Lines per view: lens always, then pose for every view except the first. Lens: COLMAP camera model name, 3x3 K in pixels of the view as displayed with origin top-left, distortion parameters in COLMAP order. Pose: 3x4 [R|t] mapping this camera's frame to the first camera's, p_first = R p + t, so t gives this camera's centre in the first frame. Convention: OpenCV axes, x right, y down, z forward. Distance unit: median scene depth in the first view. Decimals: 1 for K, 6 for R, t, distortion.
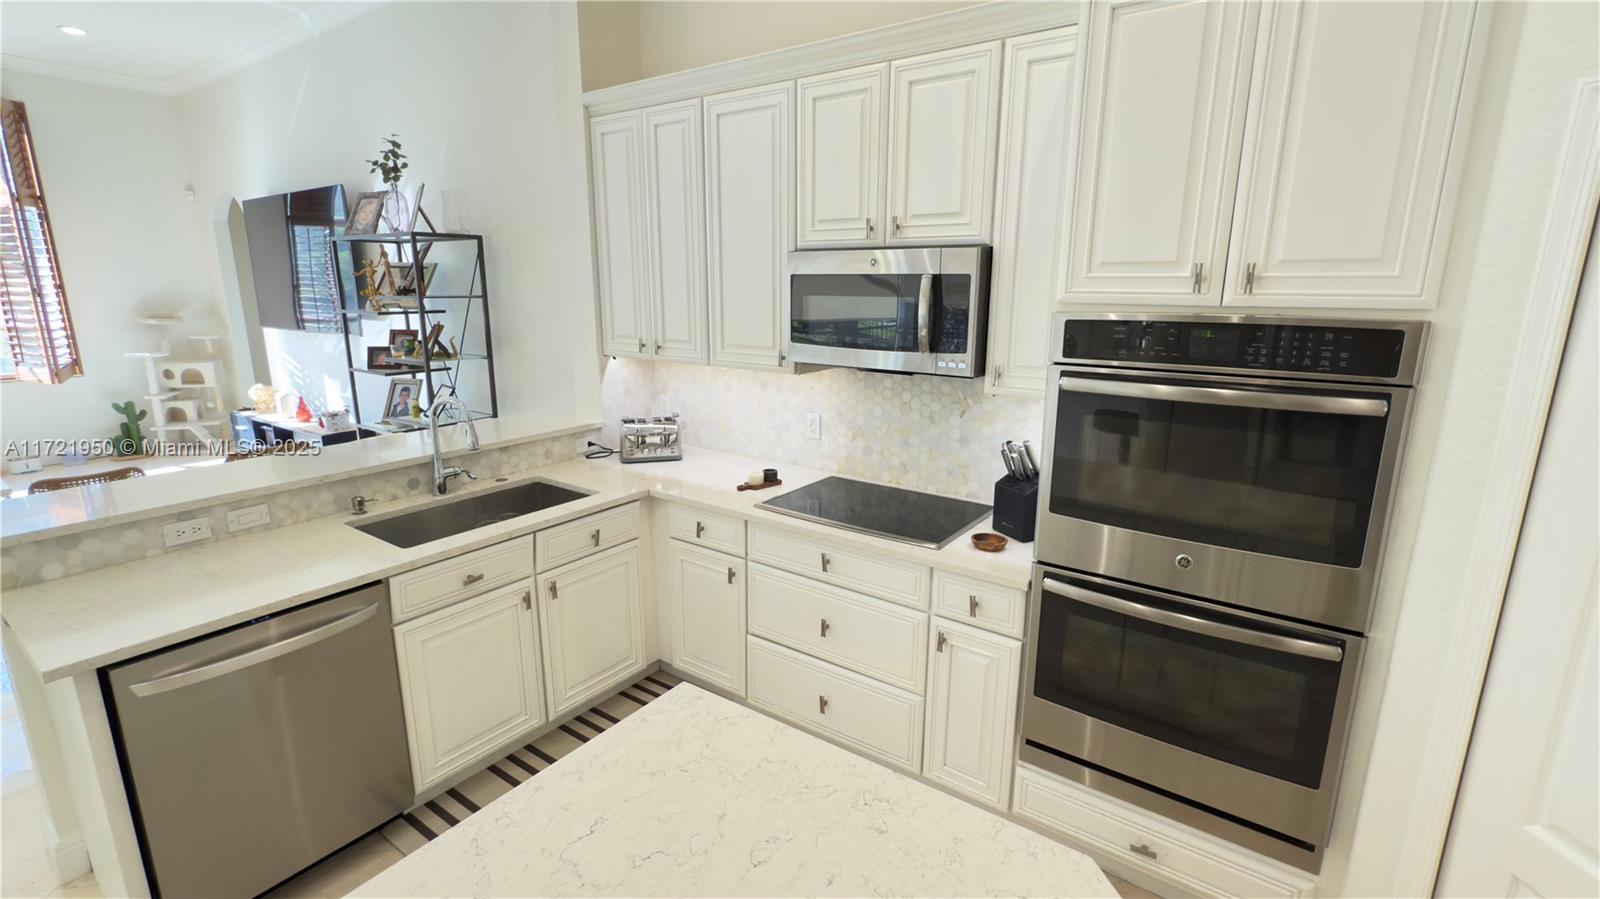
lens RADIAL K [[717.6, 0, 804.0], [0, 717.6, 446.0], [0, 0, 1]] dist [-0.000520, -0.000425]
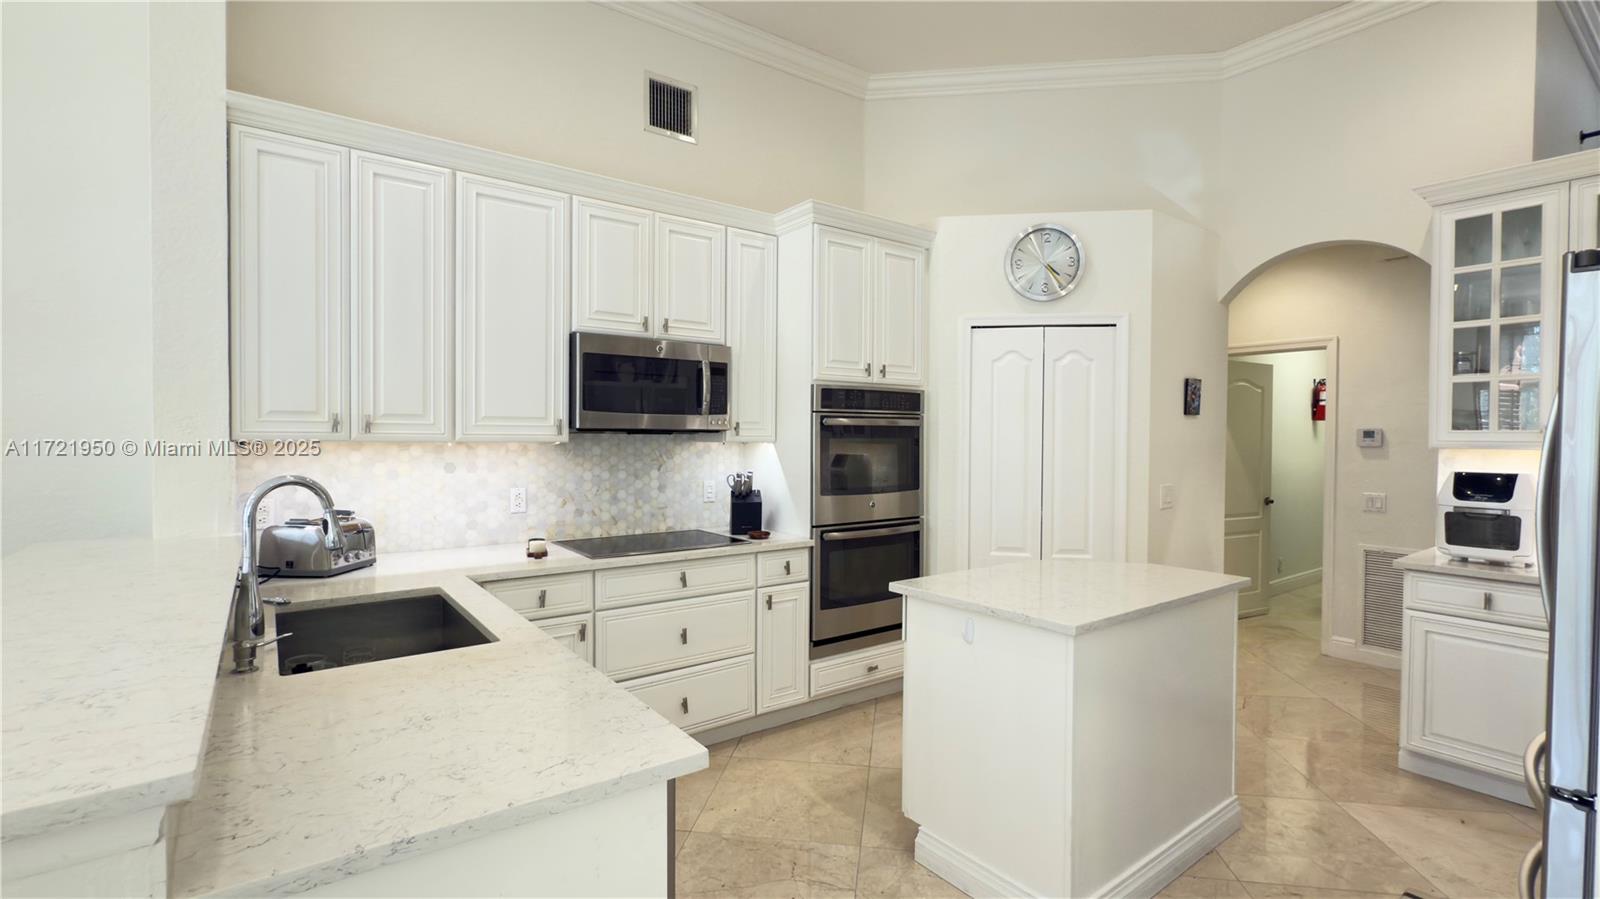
lens RADIAL K [[717.6, 0, 805.3], [0, 717.6, 446.1], [0, 0, 1]] dist [-0.000520, -0.000425]
pose [[0.303187, -0.018545, 0.952751, -0.939726], [0.208761, 0.976817, -0.047419, 0.034540], [-0.929783, 0.213274, 0.300029, 0.329570]]
